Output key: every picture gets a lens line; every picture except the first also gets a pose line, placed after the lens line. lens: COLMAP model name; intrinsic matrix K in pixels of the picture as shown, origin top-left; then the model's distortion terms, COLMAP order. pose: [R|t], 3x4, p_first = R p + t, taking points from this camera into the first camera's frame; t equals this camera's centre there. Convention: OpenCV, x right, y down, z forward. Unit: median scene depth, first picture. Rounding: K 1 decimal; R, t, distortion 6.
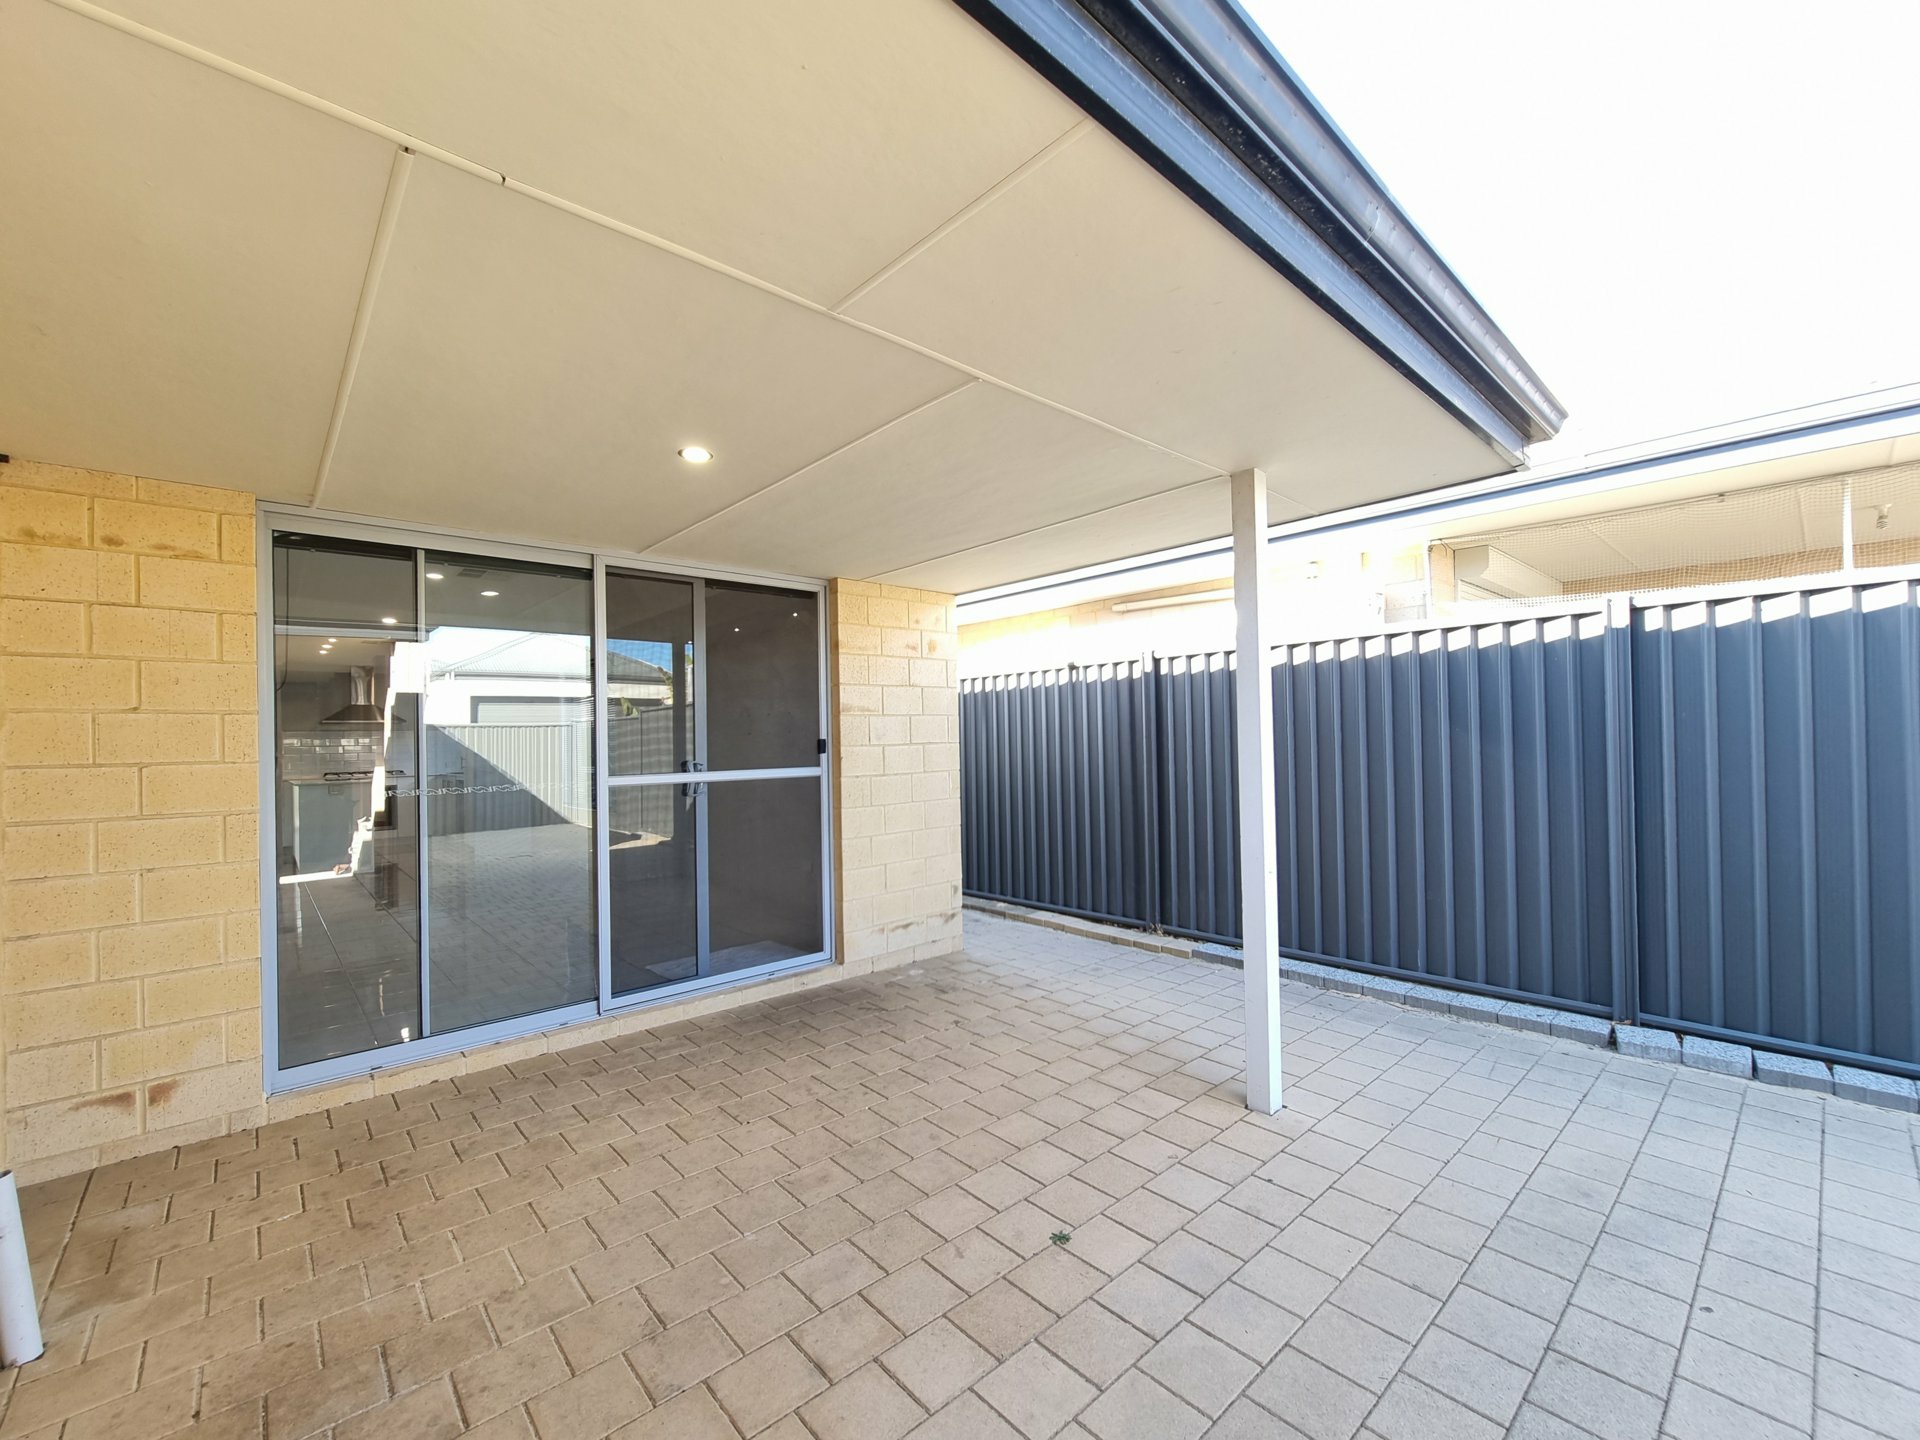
lens RADIAL K [[792.1, 0, 954.8], [0, 792.1, 732.8], [0, 0, 1]] dist [-0.002336, 0.000341]
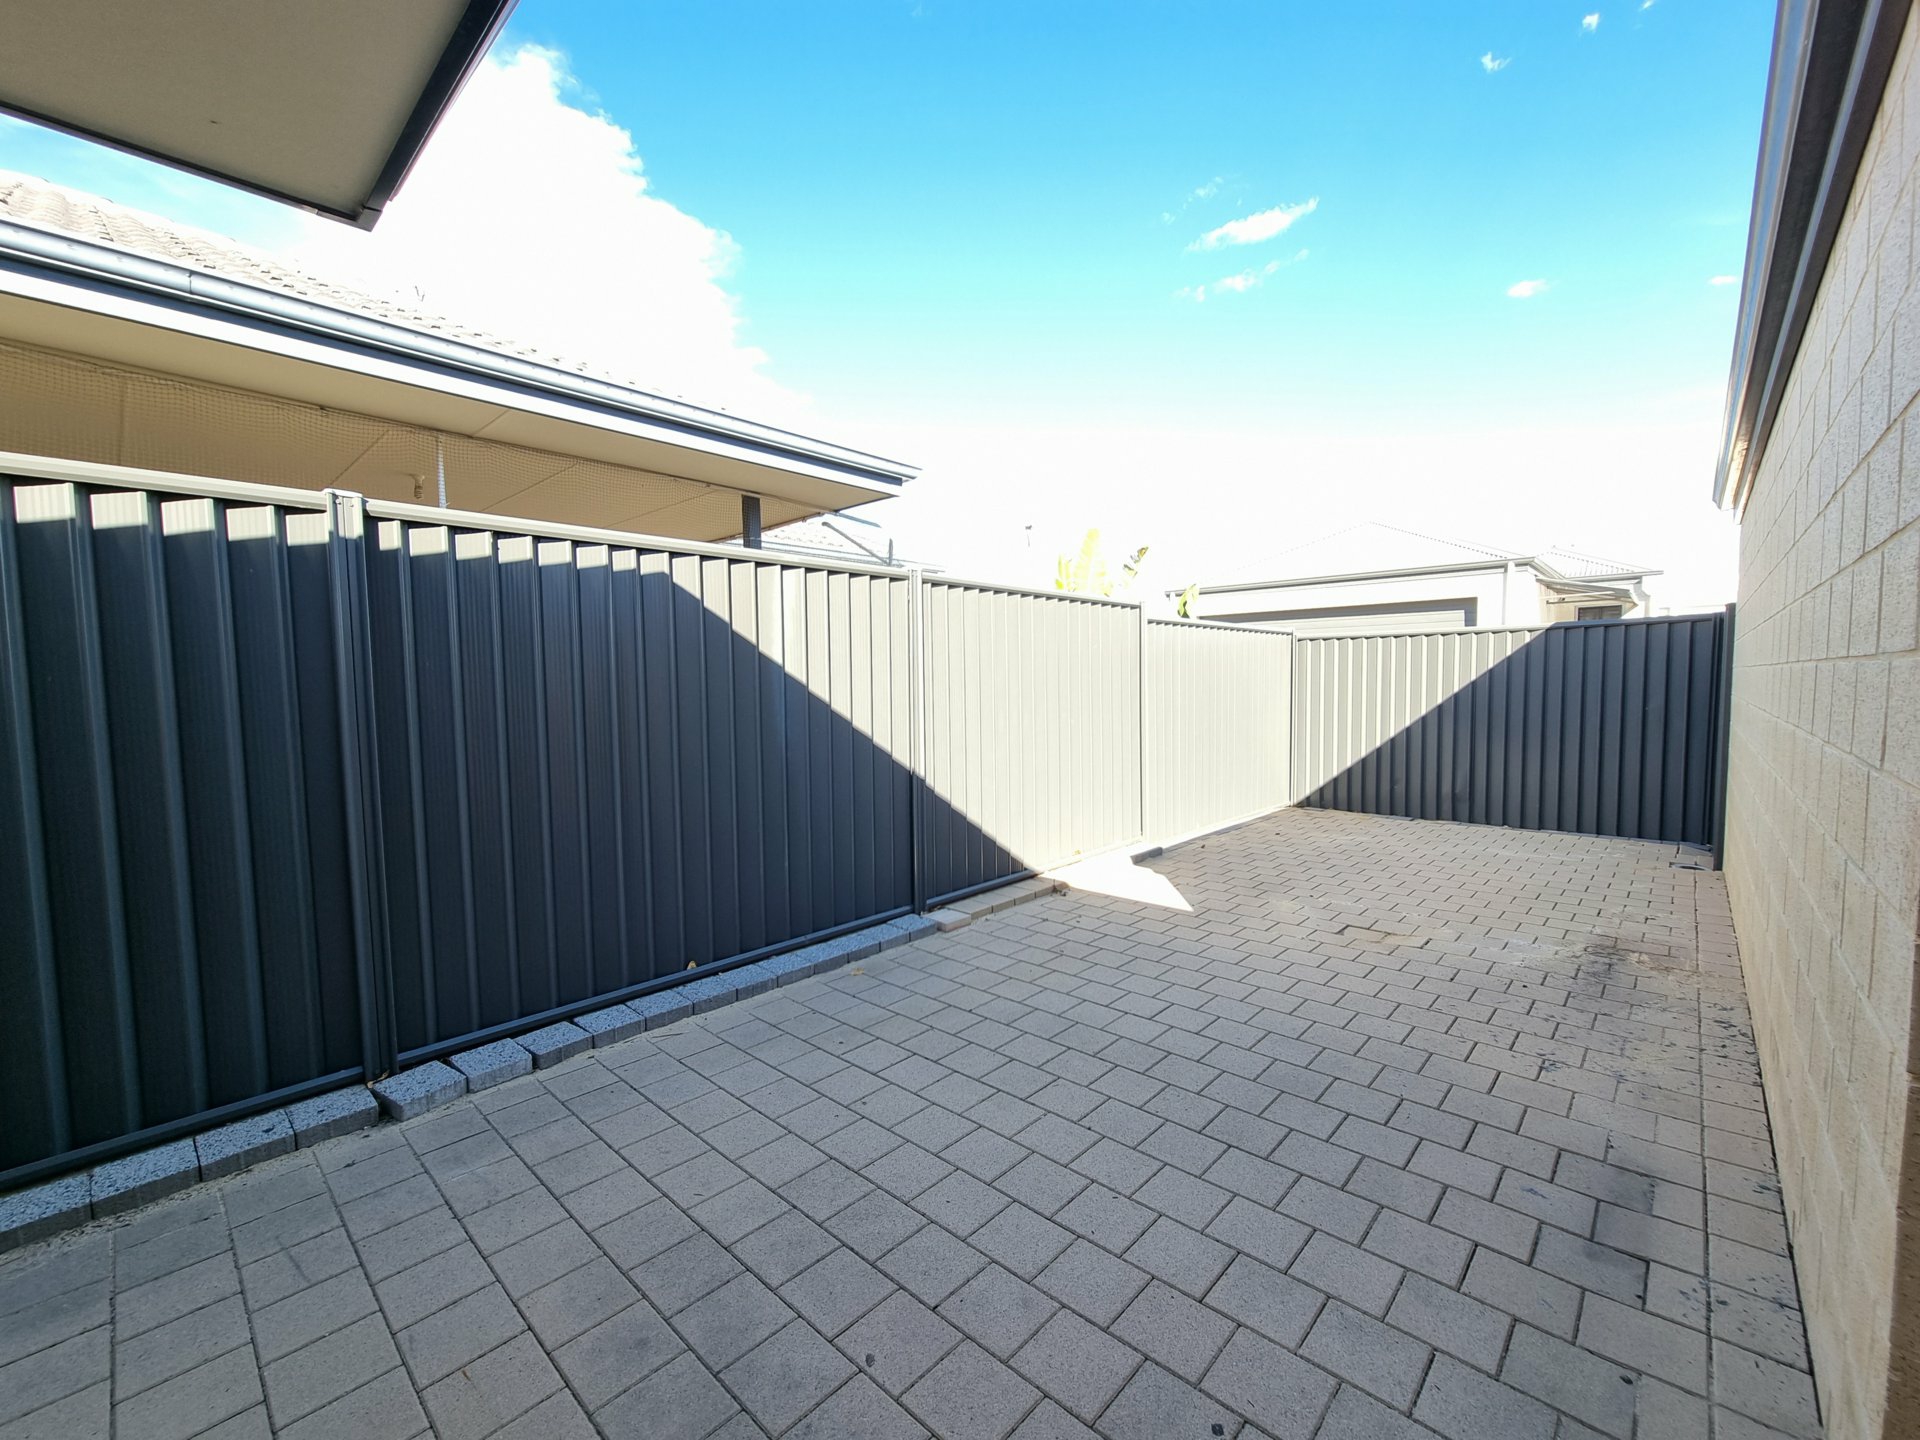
lens RADIAL K [[792.1, 0, 954.8], [0, 792.1, 732.8], [0, 0, 1]] dist [-0.002336, 0.000341]
pose [[-0.087003, -0.038020, 0.995482, 0.076605], [0.010406, 0.999182, 0.039071, 0.021166], [-0.996154, 0.013758, -0.086536, 0.531073]]
